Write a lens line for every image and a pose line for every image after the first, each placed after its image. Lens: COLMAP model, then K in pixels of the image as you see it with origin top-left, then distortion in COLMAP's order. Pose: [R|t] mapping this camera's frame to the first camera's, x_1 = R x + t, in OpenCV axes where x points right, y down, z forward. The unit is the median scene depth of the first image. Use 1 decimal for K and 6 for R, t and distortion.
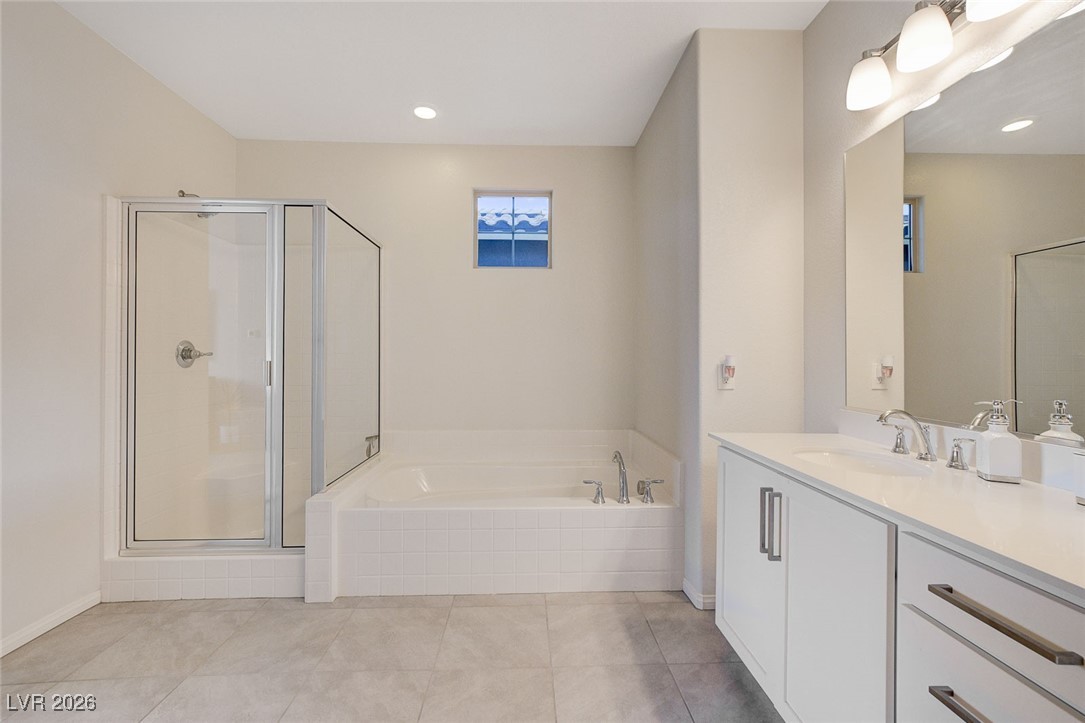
lens RADIAL K [[467.8, 0, 543.0], [0, 467.8, 356.6], [0, 0, 1]] dist [-0.018723, 0.001931]
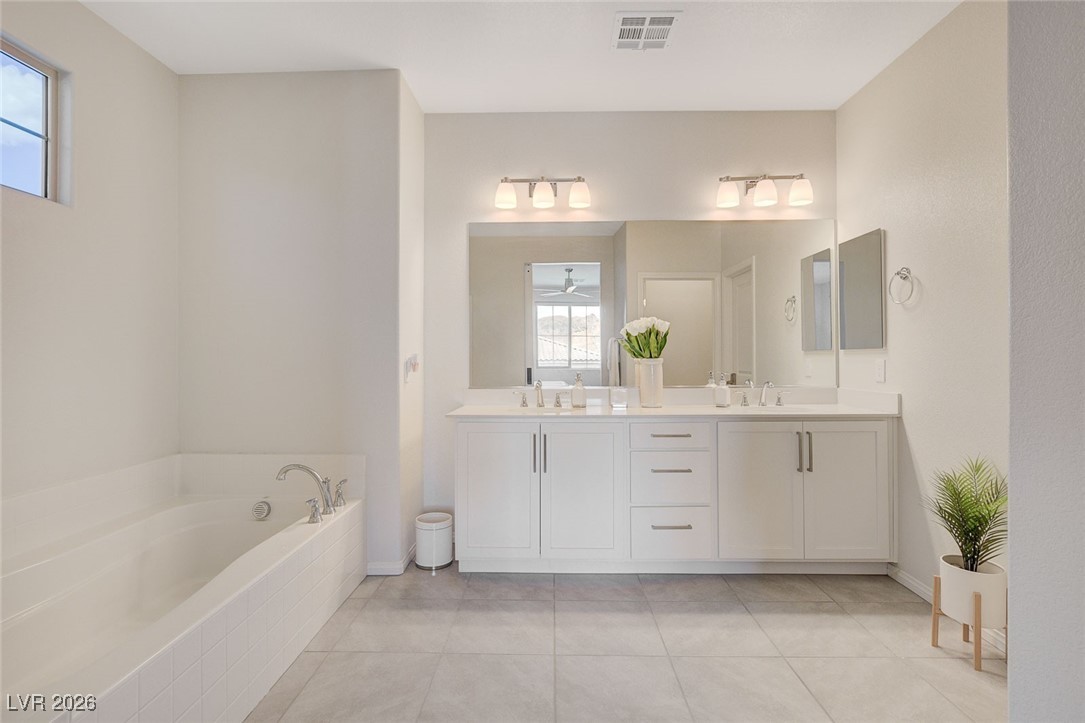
lens RADIAL K [[511.2, 0, 544.2], [0, 511.2, 356.2], [0, 0, 1]] dist [-0.002549, -0.000270]
pose [[0.060438, -0.006560, 0.998150, -1.053271], [0.001621, 0.999978, 0.006474, -0.005364], [-0.998171, 0.001227, 0.060447, 0.661897]]
